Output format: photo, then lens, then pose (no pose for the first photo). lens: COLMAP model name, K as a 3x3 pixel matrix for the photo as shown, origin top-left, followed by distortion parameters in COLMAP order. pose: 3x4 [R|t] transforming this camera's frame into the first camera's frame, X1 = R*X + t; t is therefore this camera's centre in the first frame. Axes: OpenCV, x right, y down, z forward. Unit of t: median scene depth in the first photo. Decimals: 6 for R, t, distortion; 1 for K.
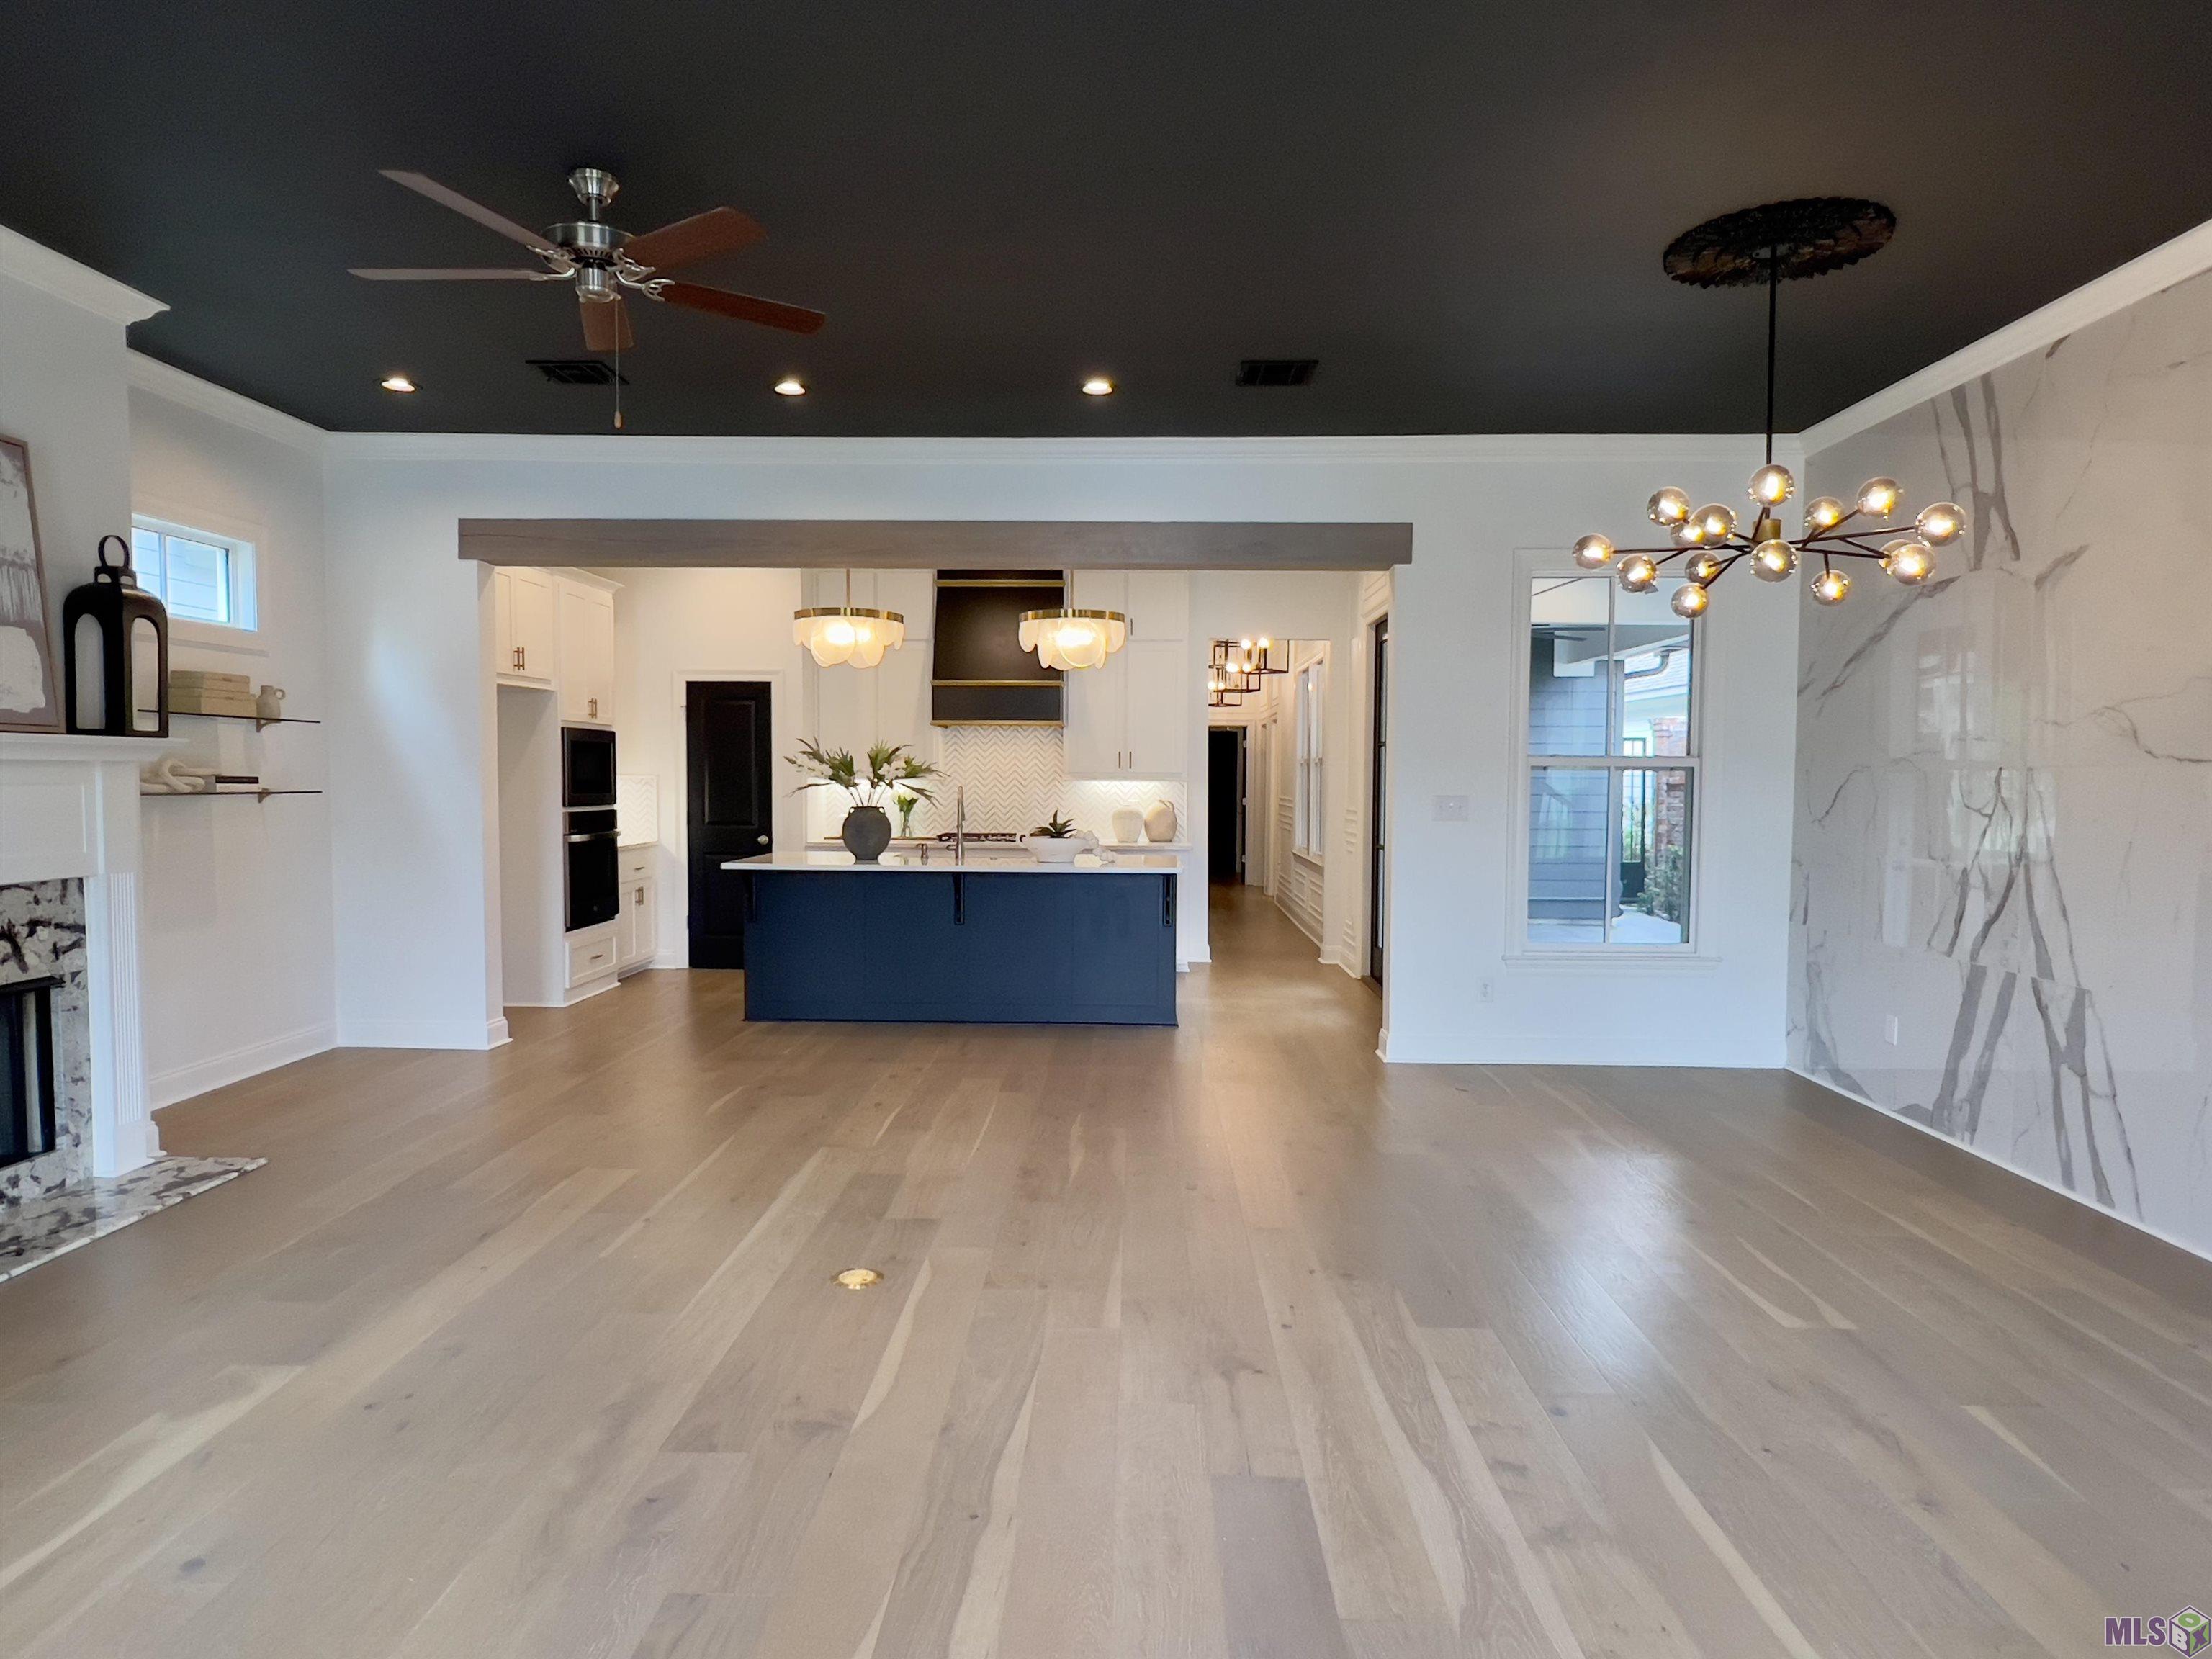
lens RADIAL K [[1311.5, 0, 1099.8], [0, 1311.5, 837.2], [0, 0, 1]] dist [-0.001778, -0.001618]
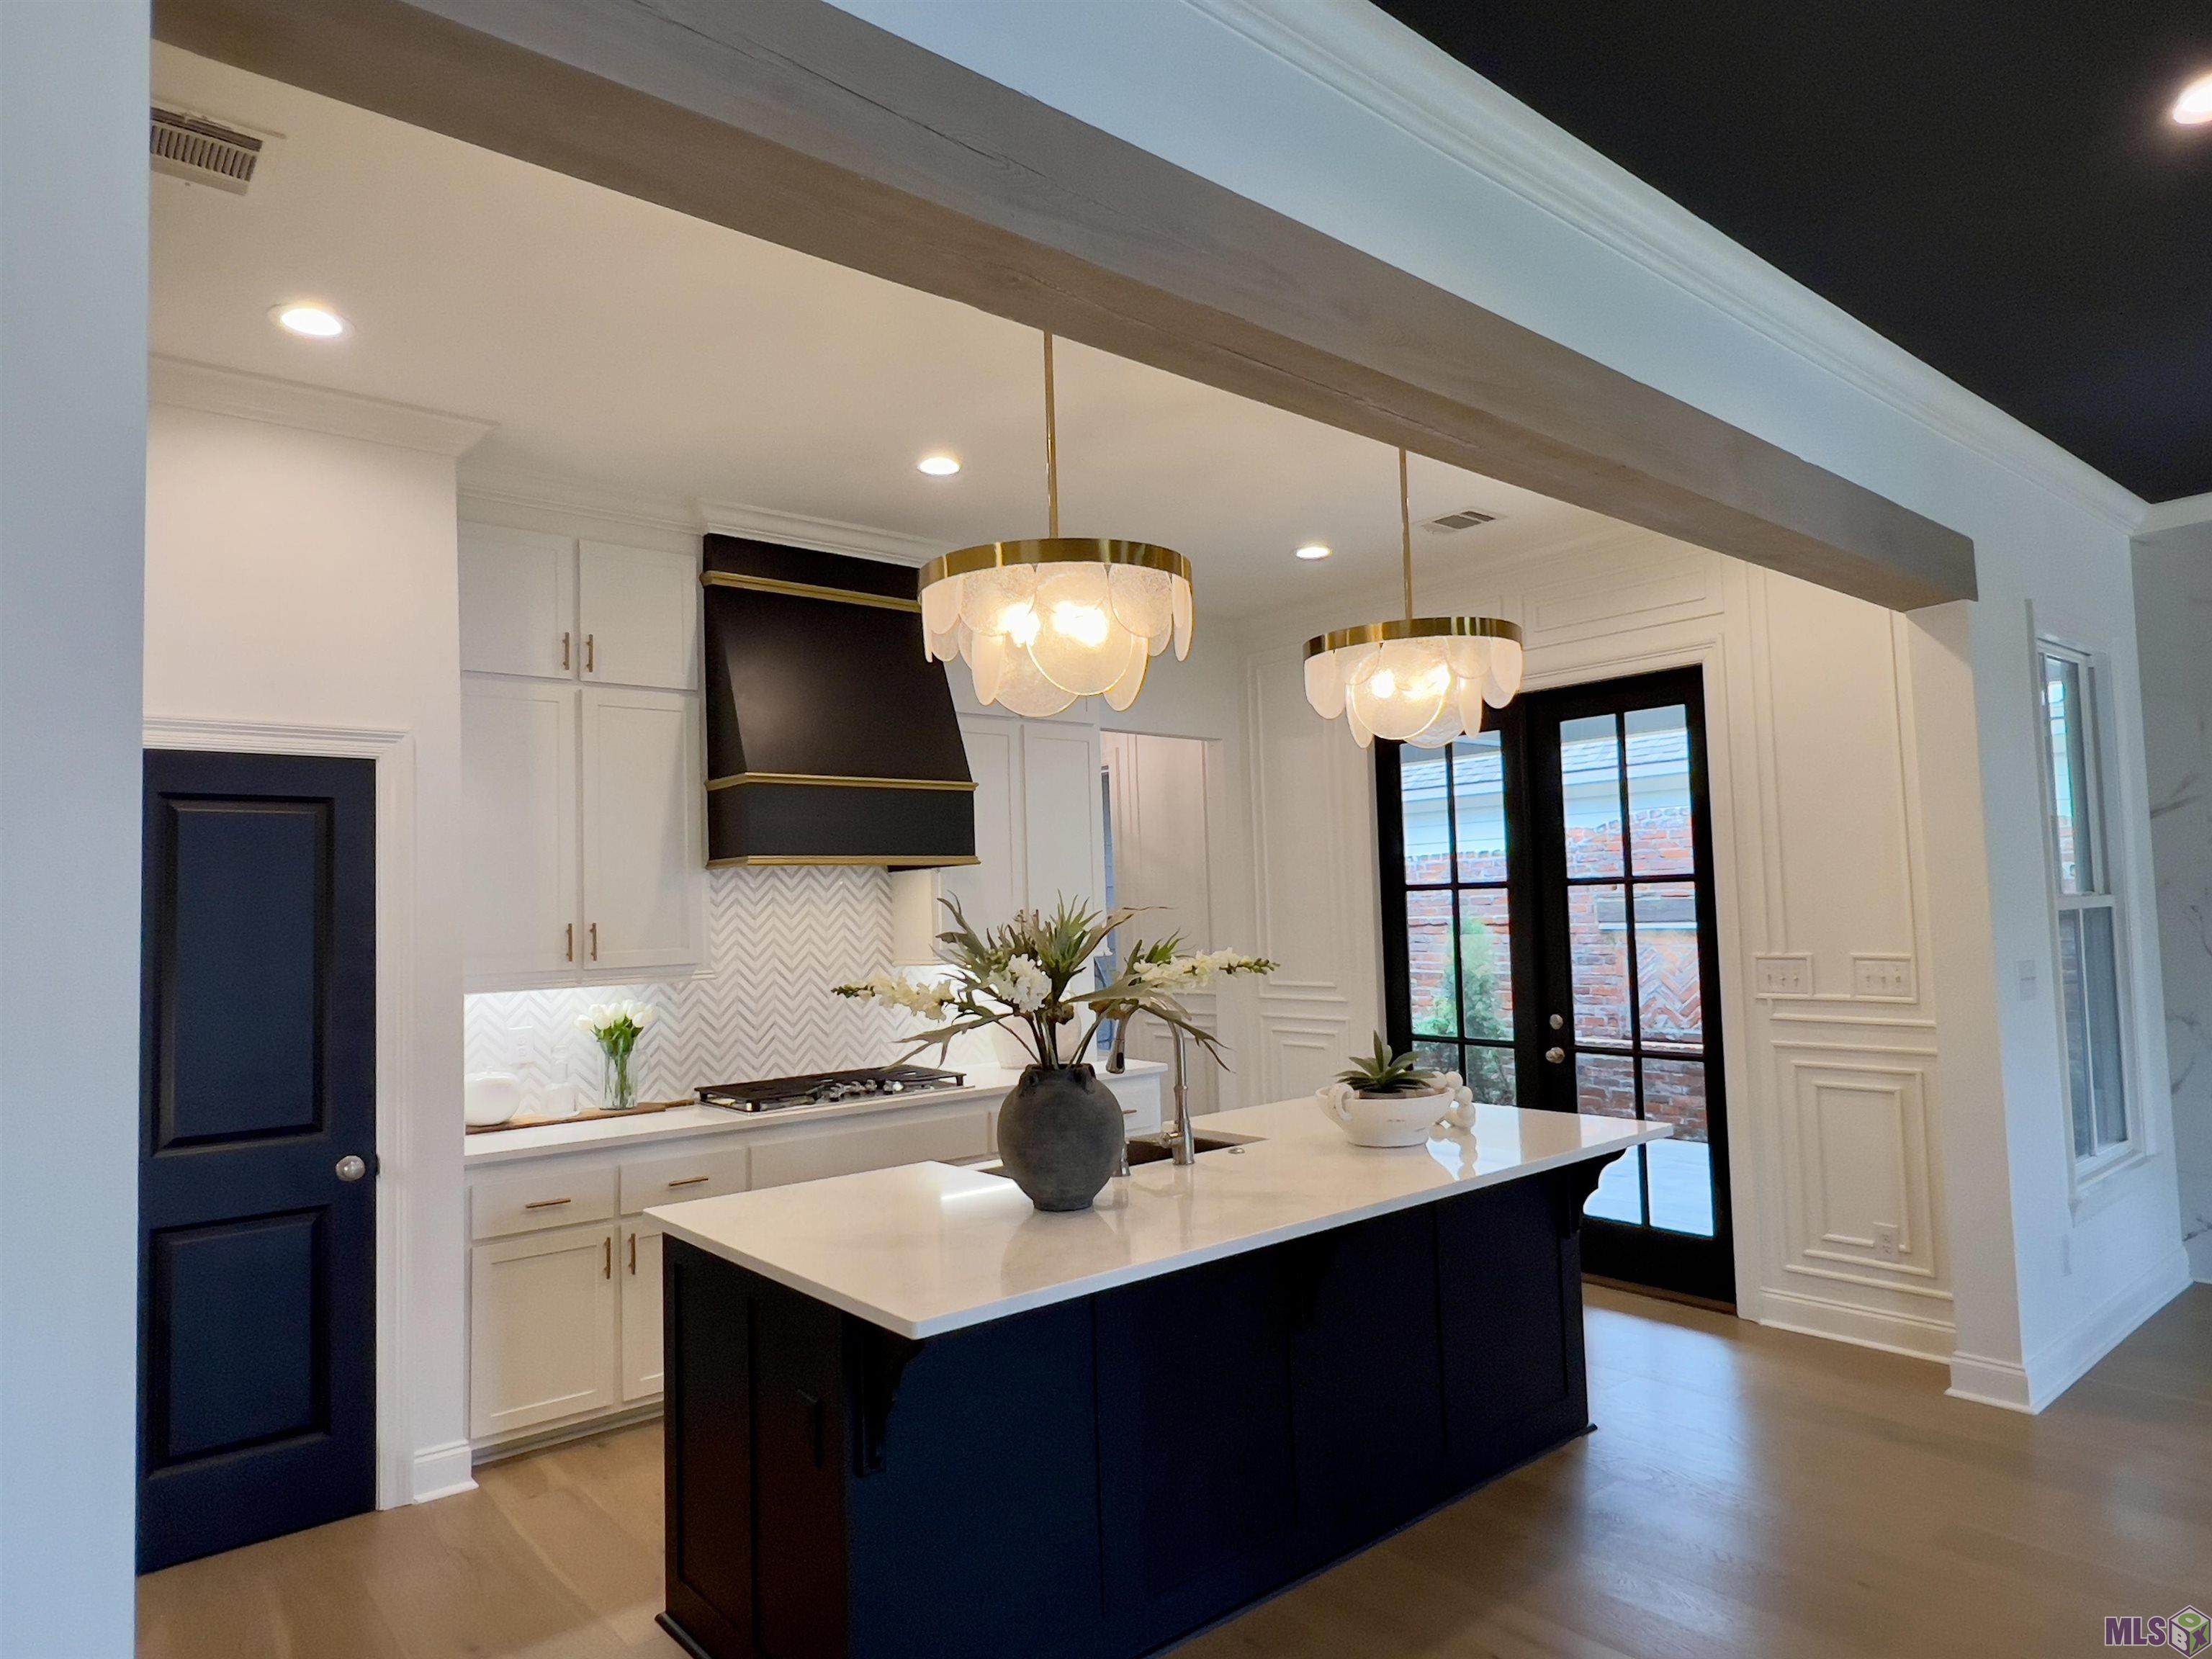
lens RADIAL K [[1311.5, 0, 1111.7], [0, 1311.5, 836.3], [0, 0, 1]] dist [-0.001778, -0.001618]
pose [[0.747354, 0.007755, 0.664381, -0.446925], [0.067038, 0.993949, -0.087012, -0.060038], [-0.661035, 0.109567, 0.742312, 0.728939]]
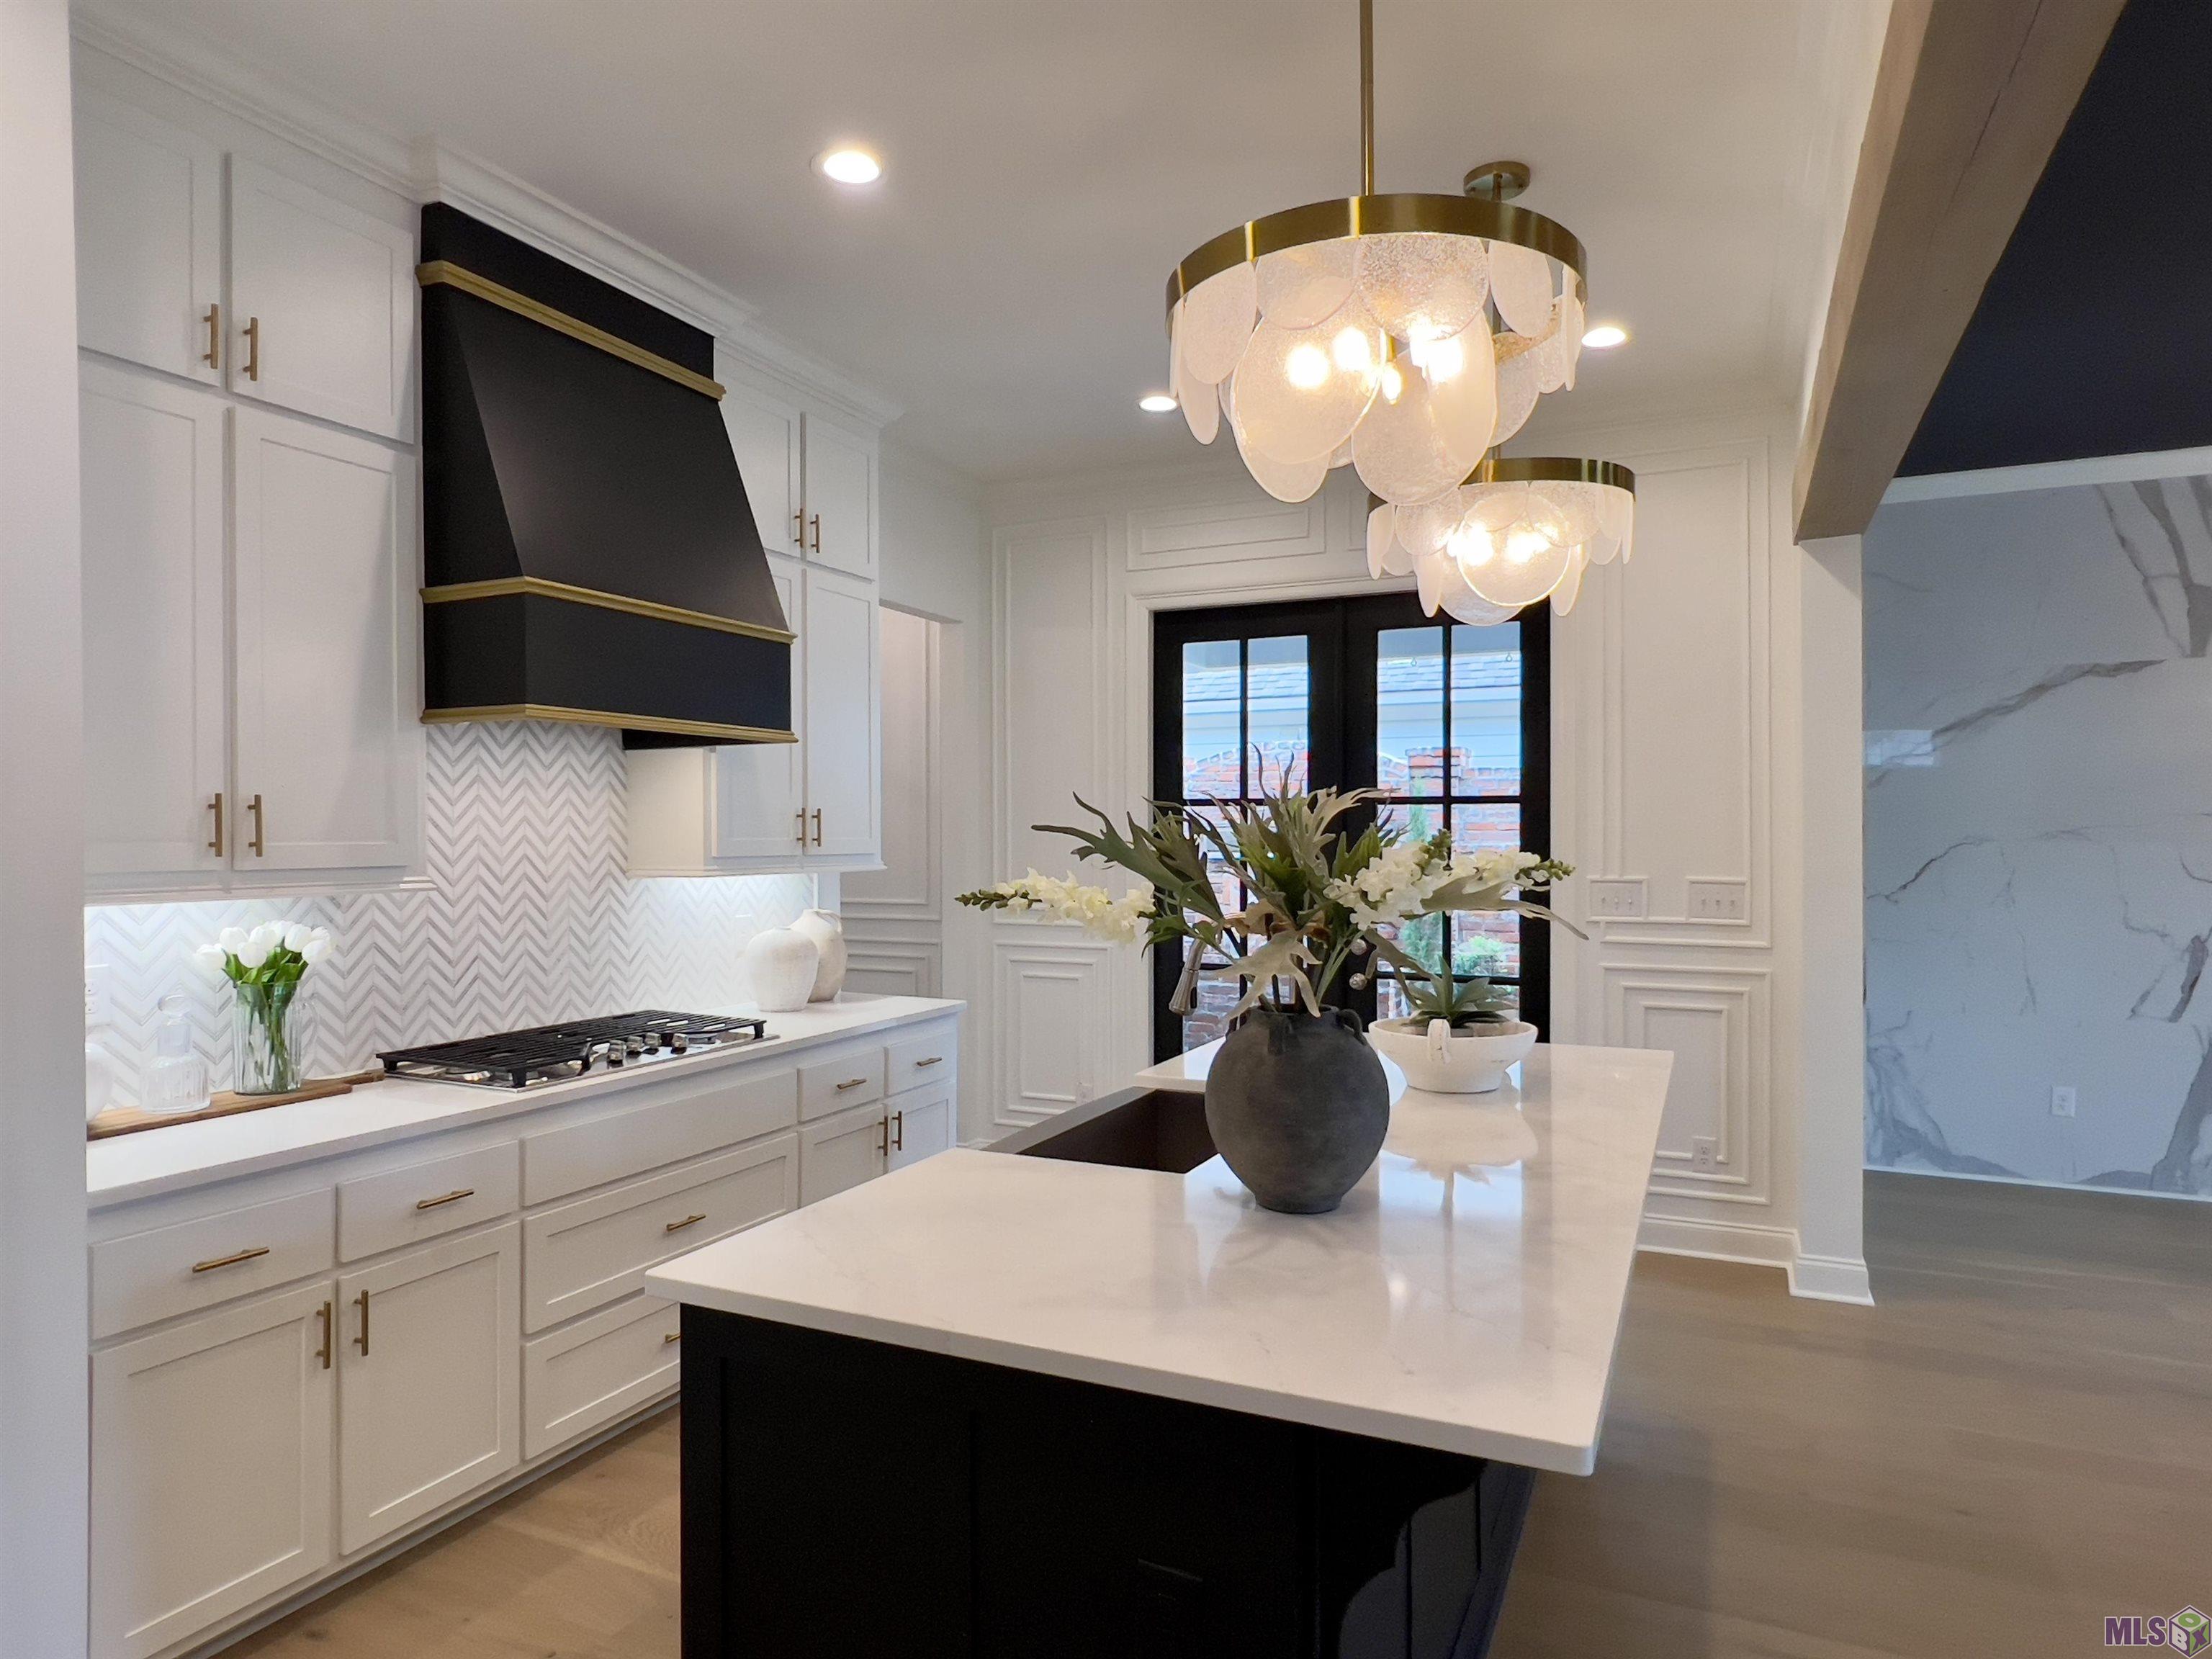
lens RADIAL K [[1311.5, 0, 1106.9], [0, 1311.5, 841.0], [0, 0, 1]] dist [-0.001778, -0.001618]
pose [[0.400758, -0.011997, 0.916105, -0.466280], [0.047742, 0.998829, -0.007804, -0.061514], [-0.914939, 0.046864, 0.400862, 0.971835]]
